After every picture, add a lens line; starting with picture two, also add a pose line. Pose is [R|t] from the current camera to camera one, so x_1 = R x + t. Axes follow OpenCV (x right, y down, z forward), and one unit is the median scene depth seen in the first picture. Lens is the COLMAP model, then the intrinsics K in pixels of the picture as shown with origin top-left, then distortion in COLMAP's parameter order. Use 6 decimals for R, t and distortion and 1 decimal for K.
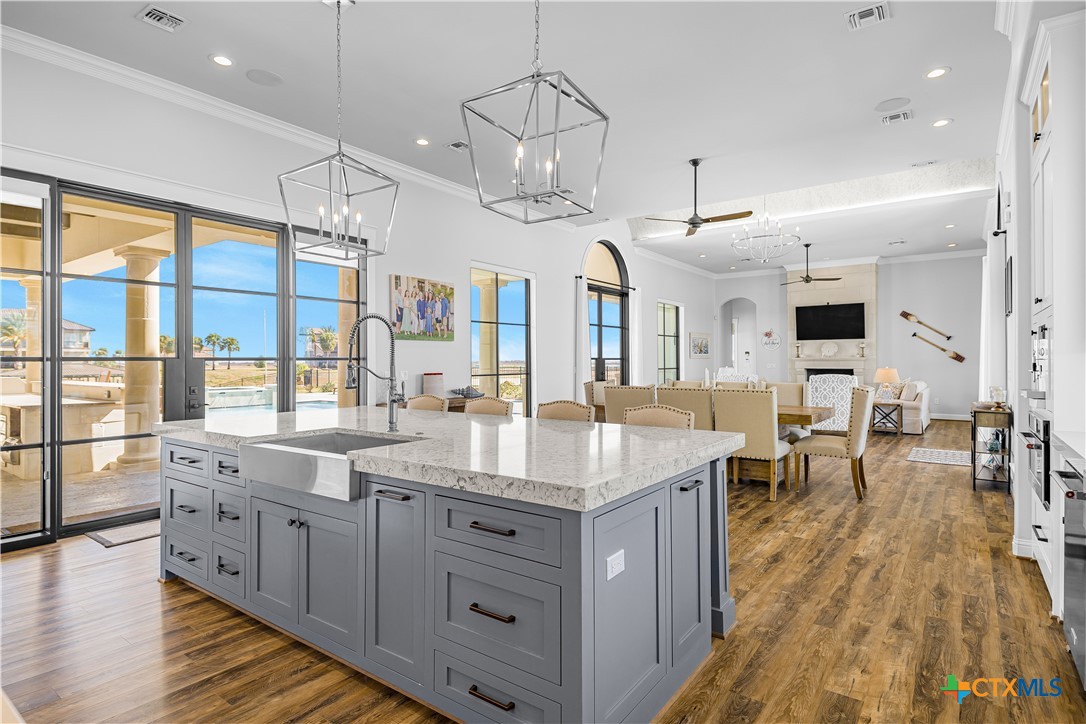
lens RADIAL K [[563.3, 0, 543.5], [0, 563.3, 358.3], [0, 0, 1]] dist [0.038172, -0.030415]
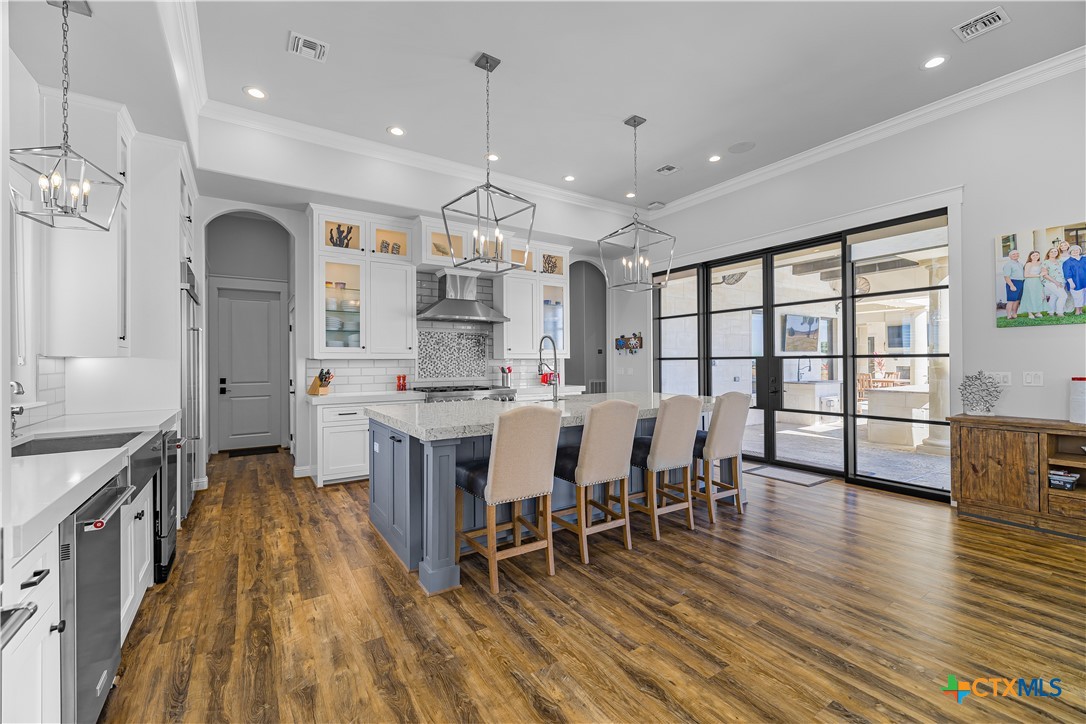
lens RADIAL K [[452.6, 0, 547.1], [0, 452.6, 361.8], [0, 0, 1]] dist [0.007897, -0.000033]
pose [[-0.341223, 0.008297, -0.939946, 0.671736], [0.012926, 0.999908, 0.004134, 0.000096], [0.939893, -0.010739, -0.341299, 0.933808]]
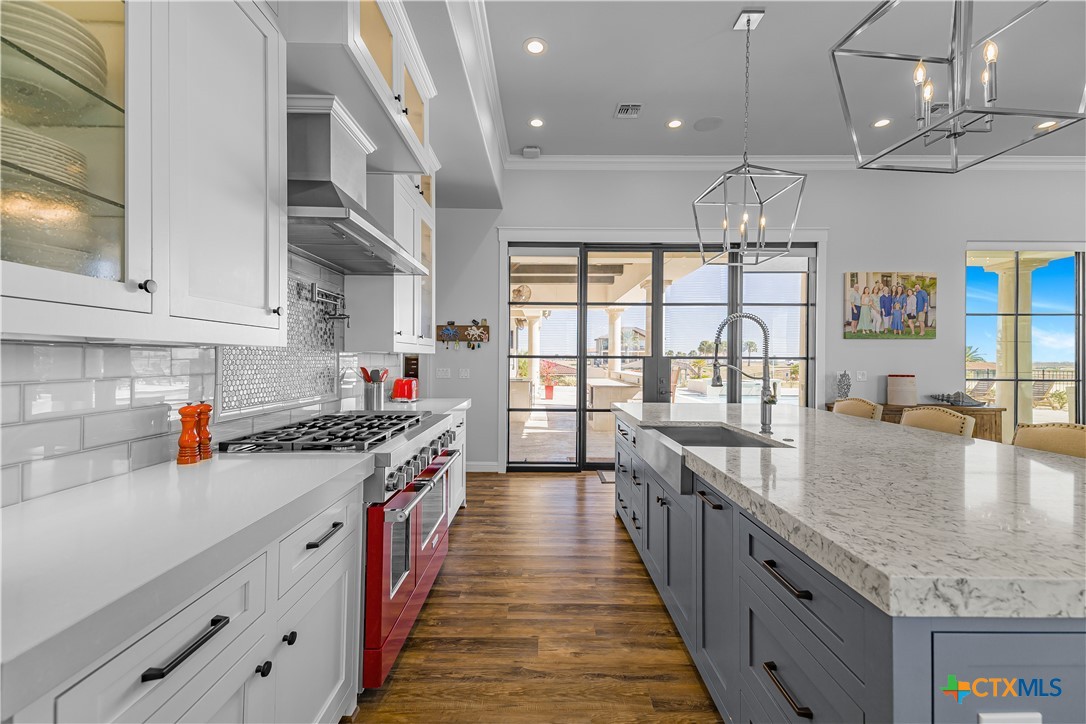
lens RADIAL K [[453.5, 0, 545.1], [0, 453.5, 358.3], [0, 0, 1]] dist [0.047259, -0.016978]
pose [[0.598693, 0.007722, -0.800941, 0.086792], [-0.006590, 0.999967, 0.004715, -0.000193], [0.800952, 0.002455, 0.598724, 0.143494]]
